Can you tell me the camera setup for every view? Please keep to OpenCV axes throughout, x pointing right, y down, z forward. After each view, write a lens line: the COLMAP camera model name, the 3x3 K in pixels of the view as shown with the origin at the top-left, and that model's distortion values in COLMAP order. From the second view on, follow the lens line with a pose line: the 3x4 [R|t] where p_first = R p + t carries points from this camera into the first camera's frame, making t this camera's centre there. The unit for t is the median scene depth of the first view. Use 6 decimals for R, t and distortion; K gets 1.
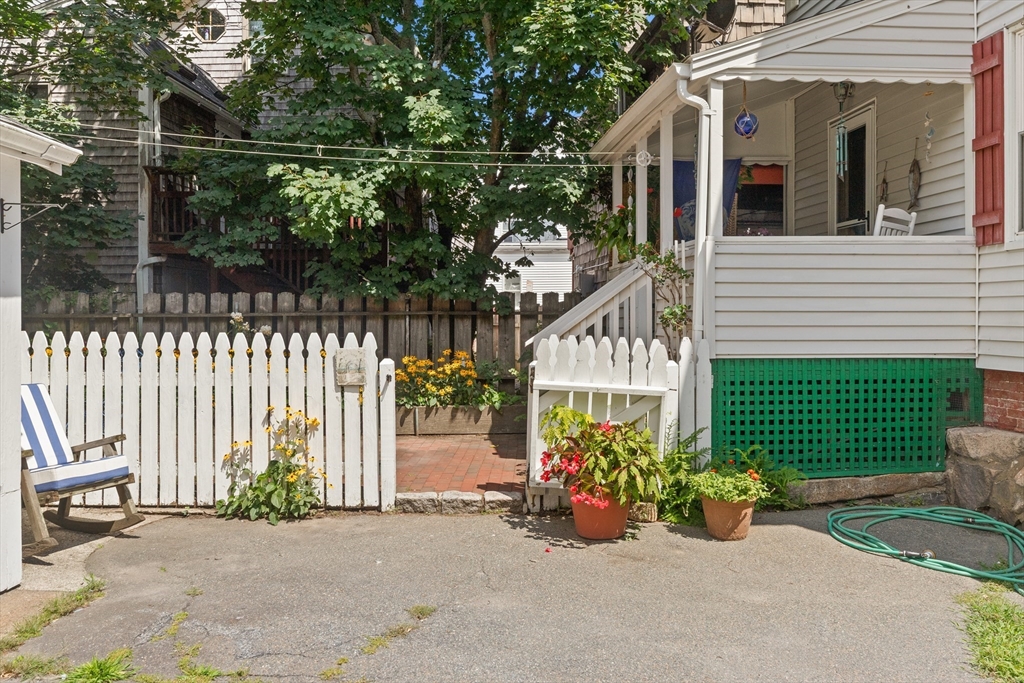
lens RADIAL K [[879.9, 0, 510.5], [0, 879.9, 336.5], [0, 0, 1]] dist [0.000040, 0.003624]
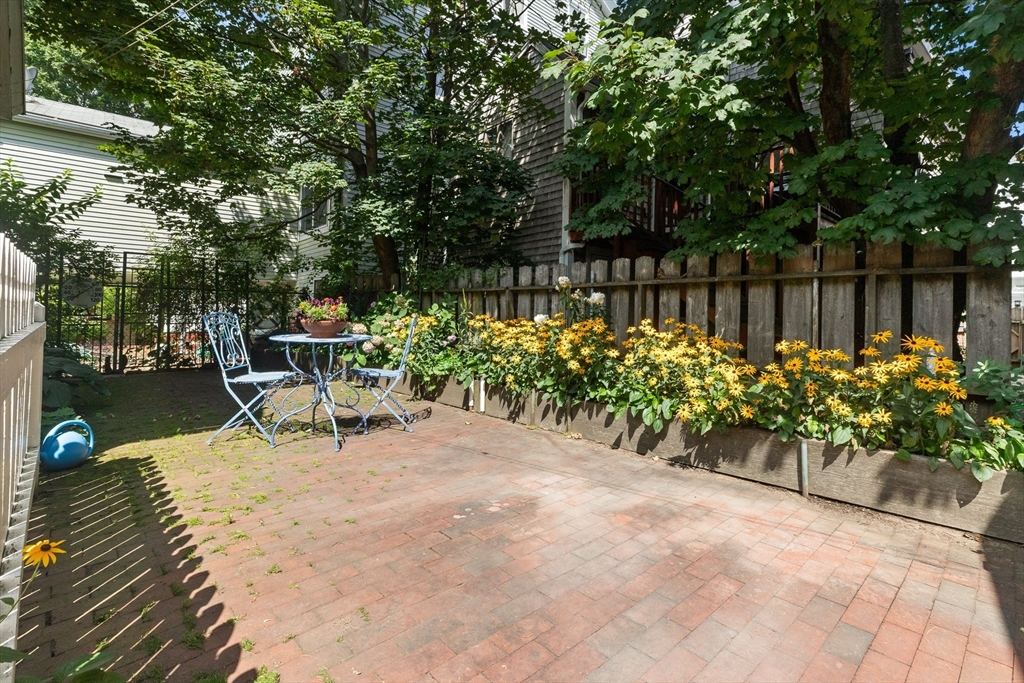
lens RADIAL K [[472.2, 0, 511.3], [0, 472.2, 305.8], [0, 0, 1]] dist [0.002871, 0.000986]
pose [[0.692830, 0.001044, -0.721101, -0.022804], [-0.036310, 0.998781, -0.033440, 0.015435], [0.720187, 0.049351, 0.692023, 0.607461]]
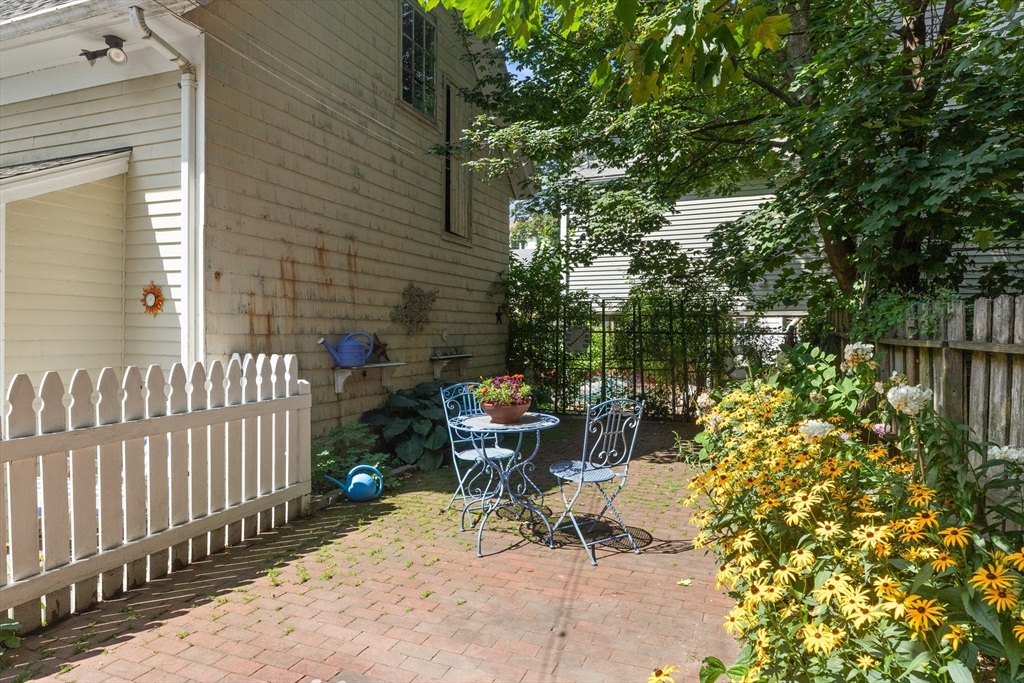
lens RADIAL K [[589.6, 0, 512.4], [0, 589.6, 338.5], [0, 0, 1]] dist [-0.003355, 0.000846]
pose [[-0.348242, 0.008883, -0.937362, -0.018672], [-0.032080, 0.999256, 0.021388, -0.027825], [0.936855, 0.037519, -0.347698, 0.876998]]
